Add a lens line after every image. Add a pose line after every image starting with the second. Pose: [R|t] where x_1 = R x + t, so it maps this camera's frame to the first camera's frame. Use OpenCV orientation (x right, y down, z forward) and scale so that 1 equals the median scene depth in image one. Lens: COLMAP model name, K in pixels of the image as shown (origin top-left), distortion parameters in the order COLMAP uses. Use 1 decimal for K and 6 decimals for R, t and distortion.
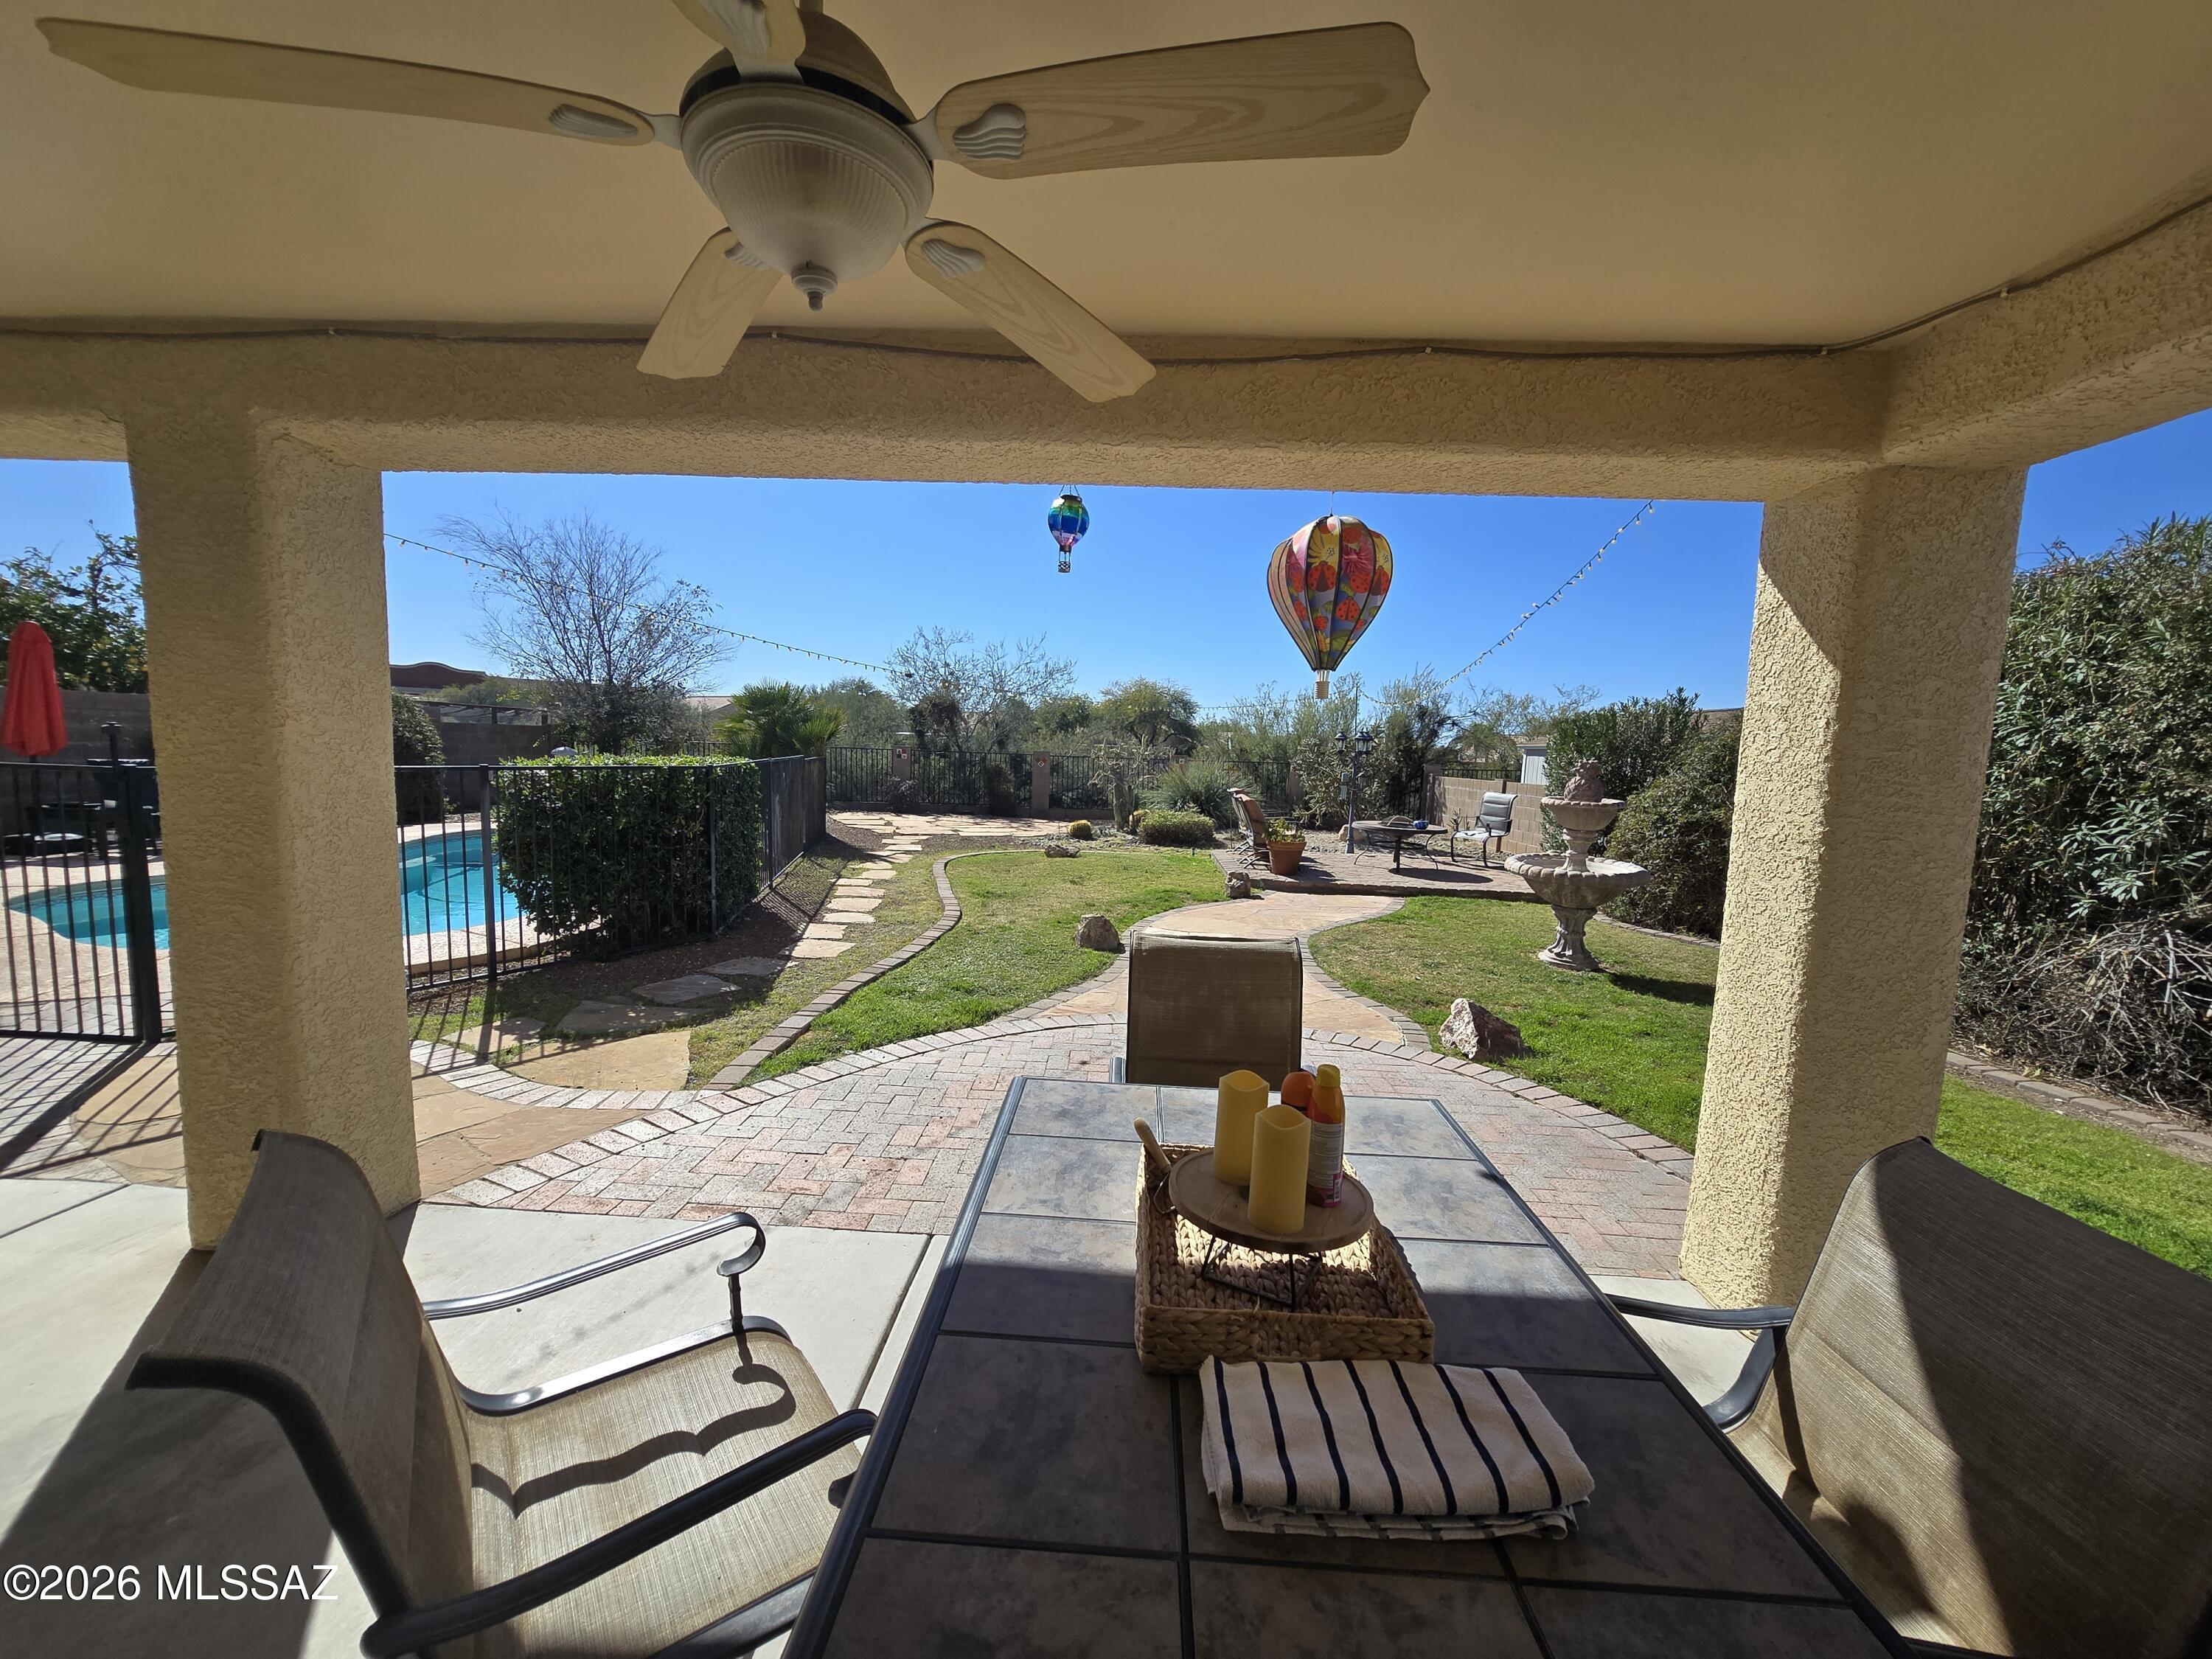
lens RADIAL K [[900.8, 0, 1101.1], [0, 900.8, 847.8], [0, 0, 1]] dist [-0.003445, 0.000200]
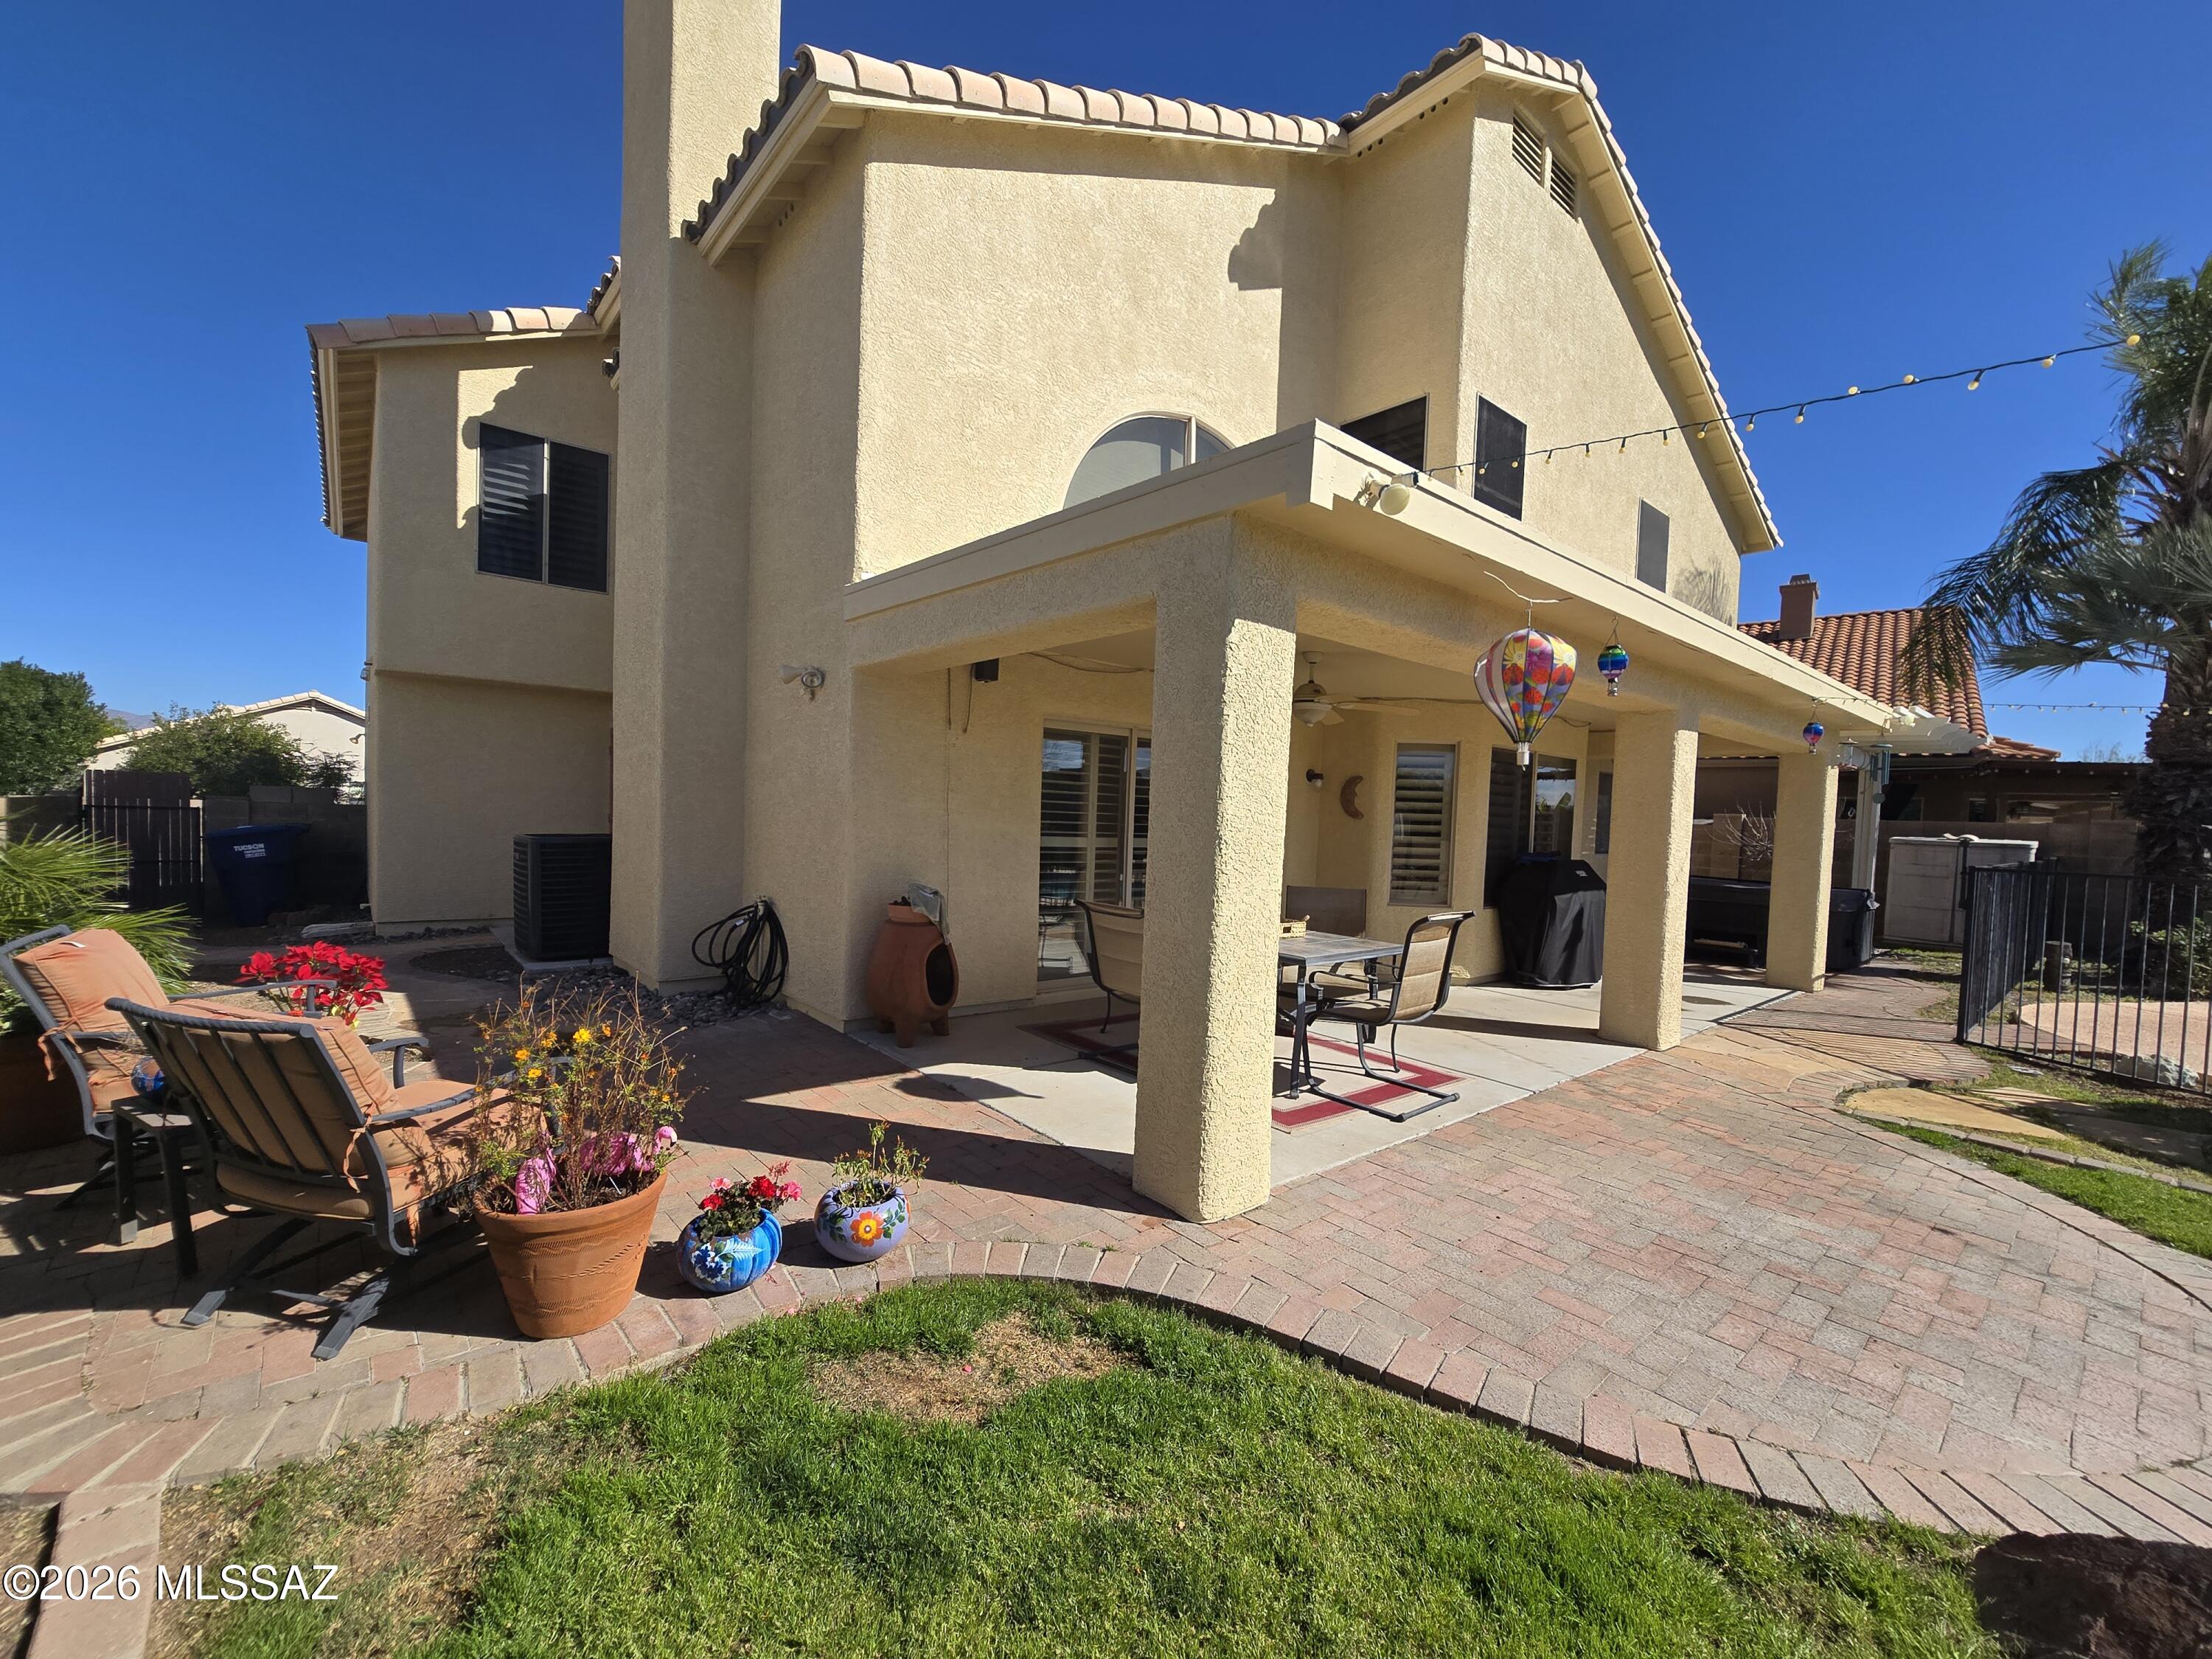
lens RADIAL K [[900.8, 0, 1101.1], [0, 900.8, 847.8], [0, 0, 1]] dist [-0.003445, 0.000200]
pose [[-0.732357, -0.035424, -0.679999, 0.844232], [-0.134293, 0.986545, 0.093240, -0.047395], [0.667547, 0.159604, -0.727260, 0.839940]]
